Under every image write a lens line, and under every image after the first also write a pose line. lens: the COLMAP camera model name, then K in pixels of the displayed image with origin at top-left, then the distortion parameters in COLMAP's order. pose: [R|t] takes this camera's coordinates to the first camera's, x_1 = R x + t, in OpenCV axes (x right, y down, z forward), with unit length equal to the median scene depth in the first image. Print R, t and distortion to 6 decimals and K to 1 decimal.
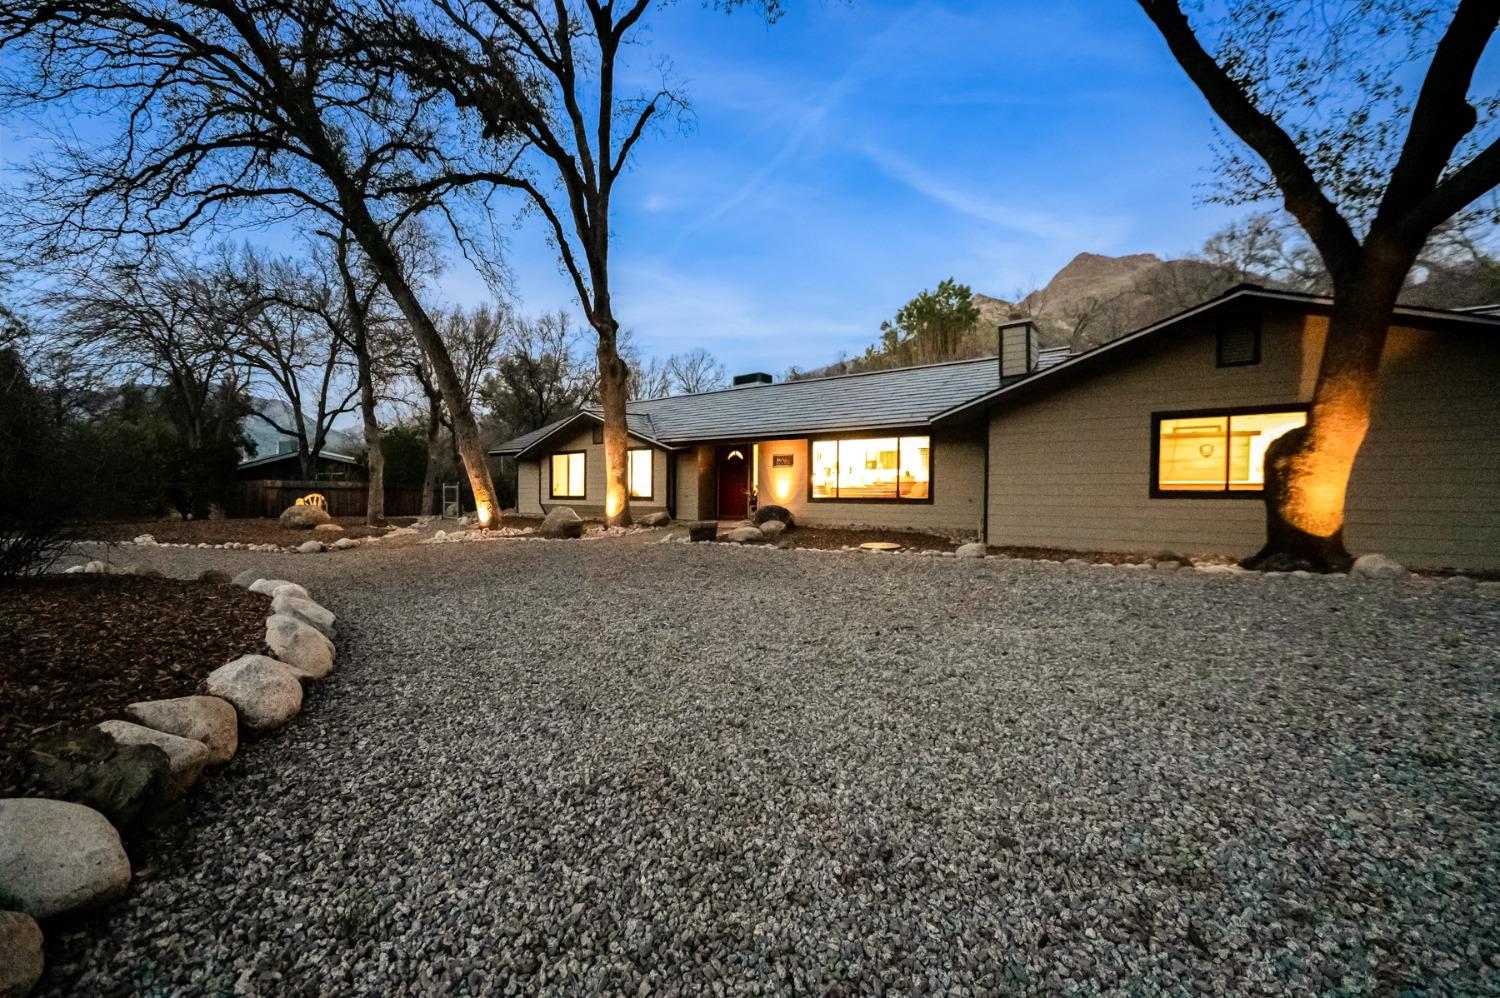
lens RADIAL K [[601.6, 0, 743.8], [0, 601.6, 488.9], [0, 0, 1]] dist [-0.000999, -0.002093]
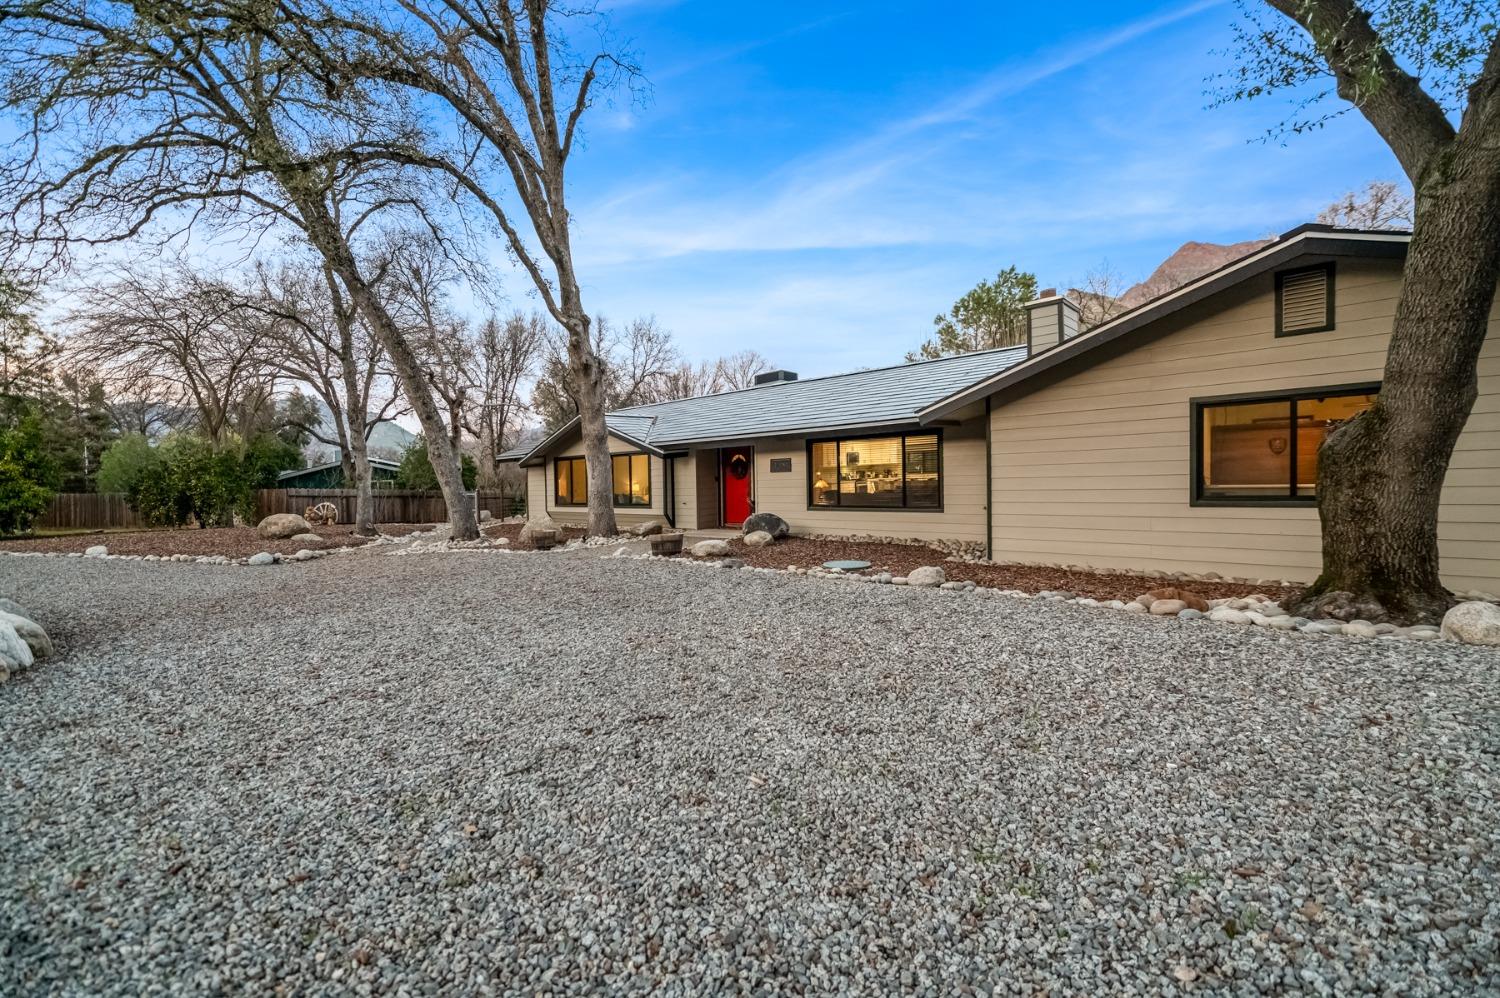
lens RADIAL K [[601.6, 0, 742.4], [0, 601.6, 489.7], [0, 0, 1]] dist [-0.000999, -0.002093]
pose [[0.993410, -0.006028, -0.114458, 0.097155], [0.005487, 0.999972, -0.005048, -0.003317], [0.114485, 0.004387, 0.993415, 0.078157]]
